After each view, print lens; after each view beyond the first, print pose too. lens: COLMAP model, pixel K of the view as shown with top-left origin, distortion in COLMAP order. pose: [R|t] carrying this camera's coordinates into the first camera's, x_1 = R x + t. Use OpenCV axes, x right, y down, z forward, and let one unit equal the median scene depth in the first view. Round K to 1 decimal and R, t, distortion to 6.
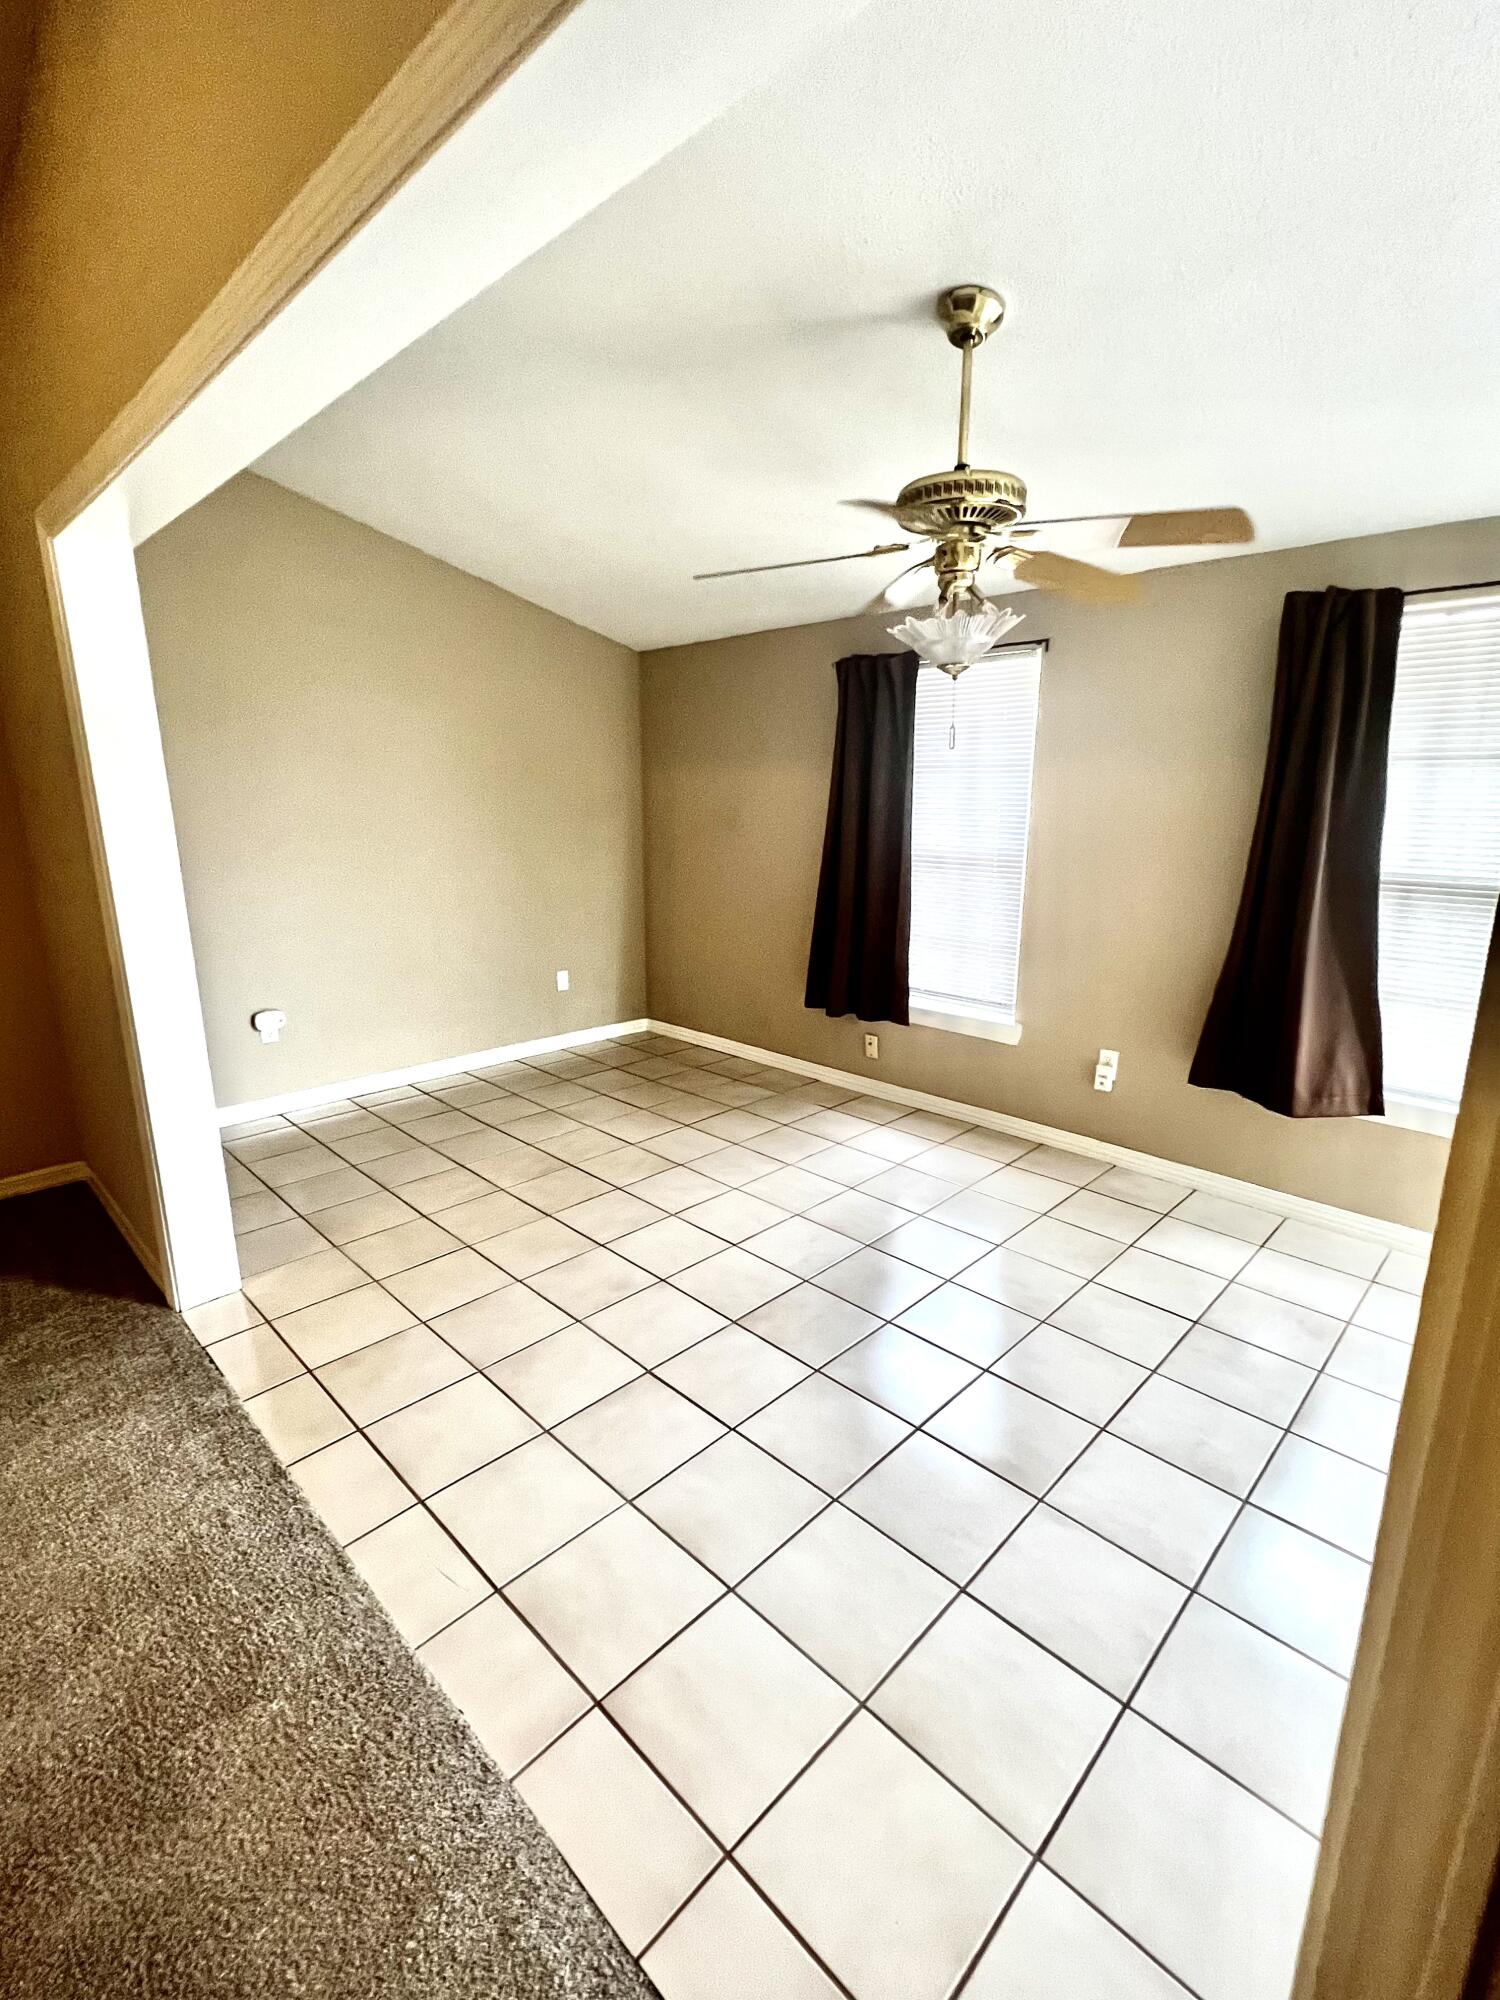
lens RADIAL K [[899.9, 0, 744.1], [0, 899.9, 1003.1], [0, 0, 1]] dist [0.000321, -0.000087]
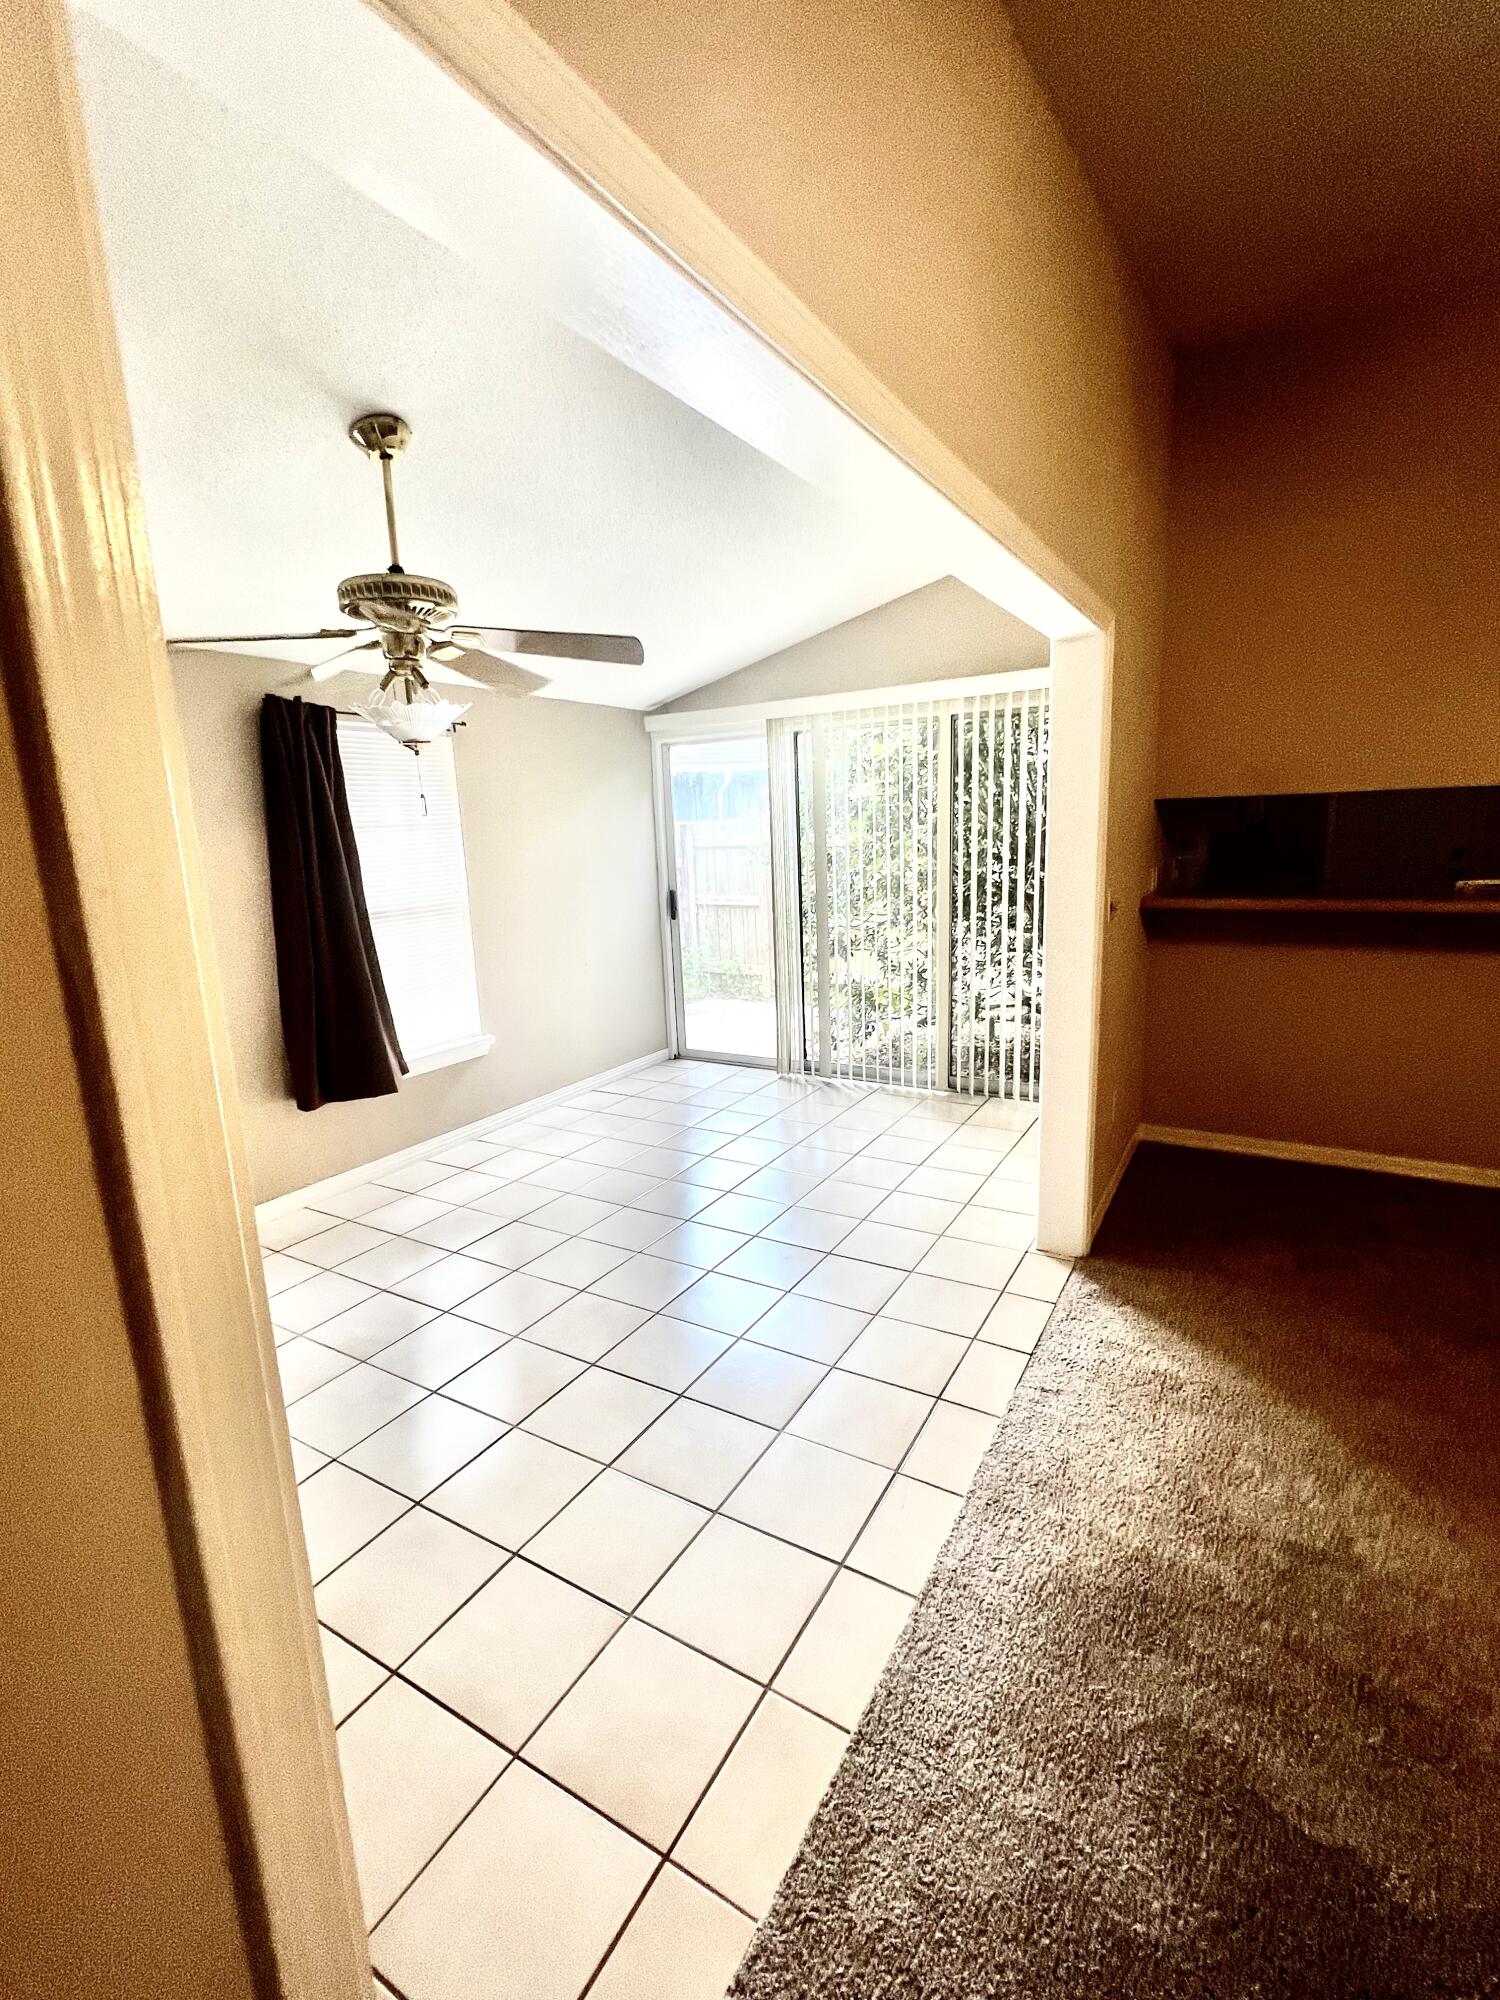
lens RADIAL K [[899.9, 0, 744.1], [0, 899.9, 1003.1], [0, 0, 1]] dist [0.000321, -0.000087]
pose [[-0.238869, -0.179412, 0.954334, -0.744032], [0.260452, 0.934936, 0.240956, -0.179345], [-0.935471, 0.306115, -0.176599, 0.697182]]
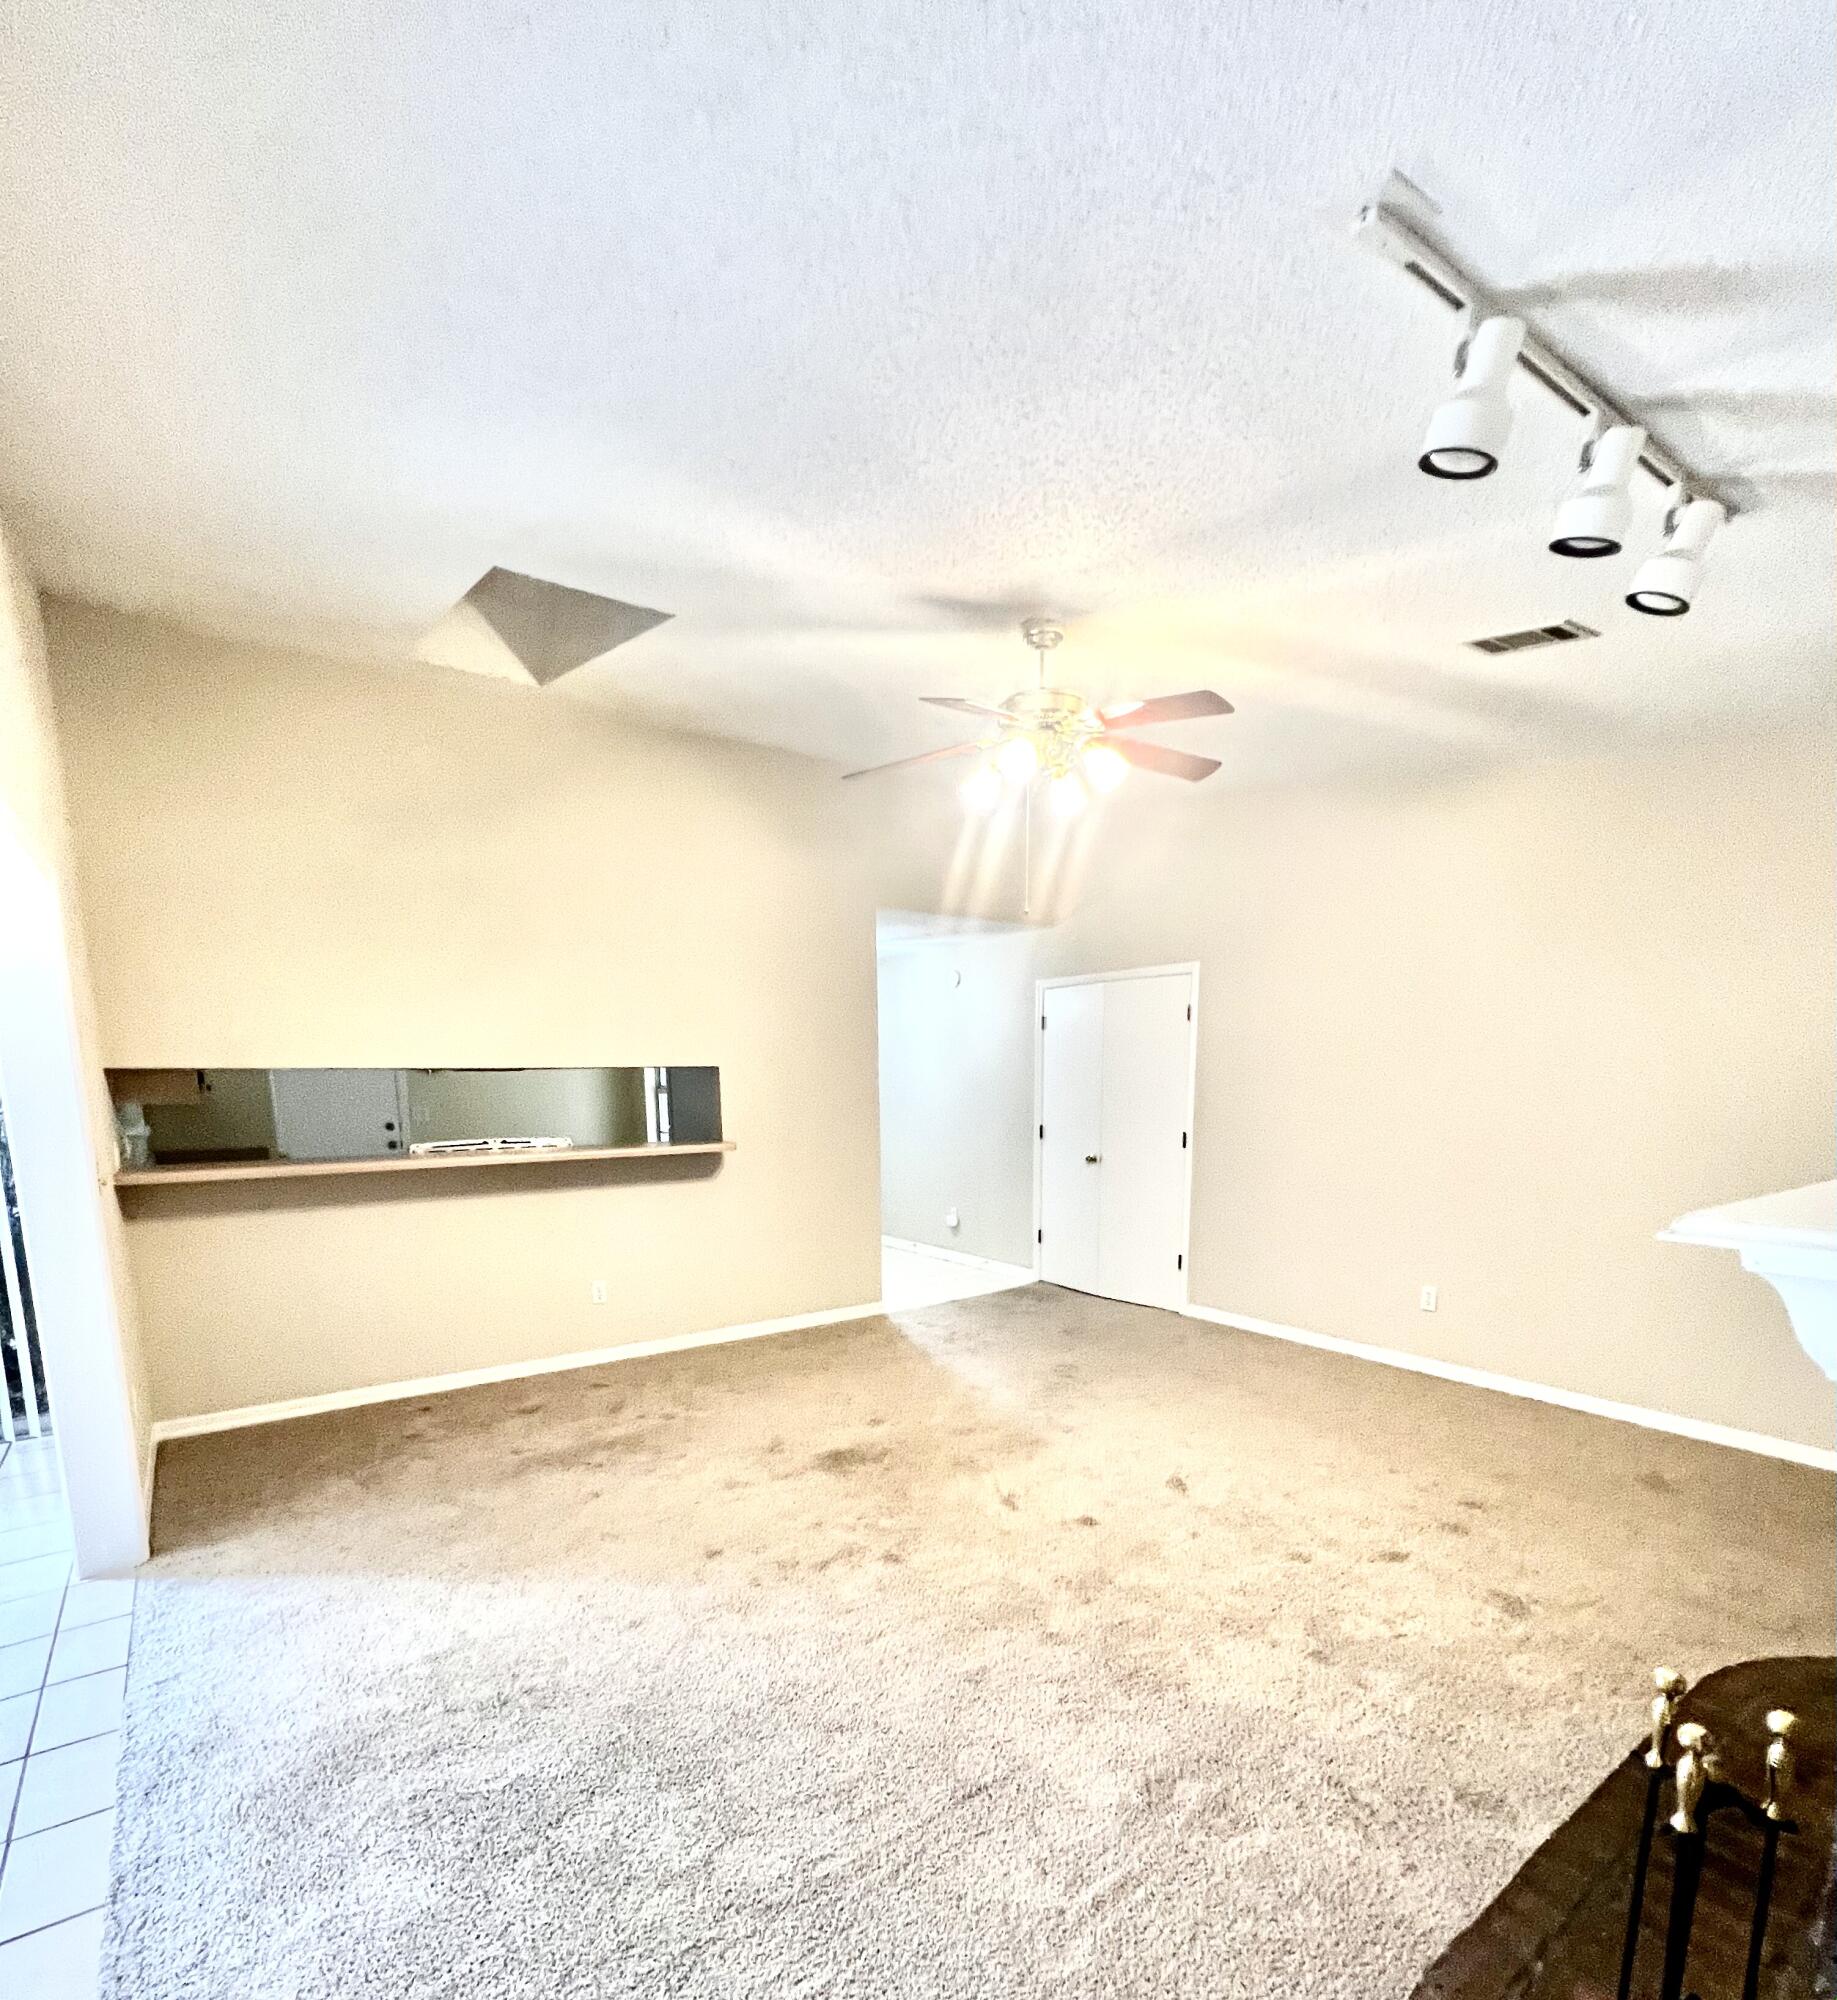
lens RADIAL K [[1026.2, 0, 918.5], [0, 1026.2, 1000.0], [0, 0, 1]] dist [0.000751, 0.000357]
pose [[-0.986168, 0.018888, 0.164670, -0.888960], [0.046048, 0.985596, 0.162724, -0.272473], [-0.159225, 0.168056, -0.972833, 1.059124]]
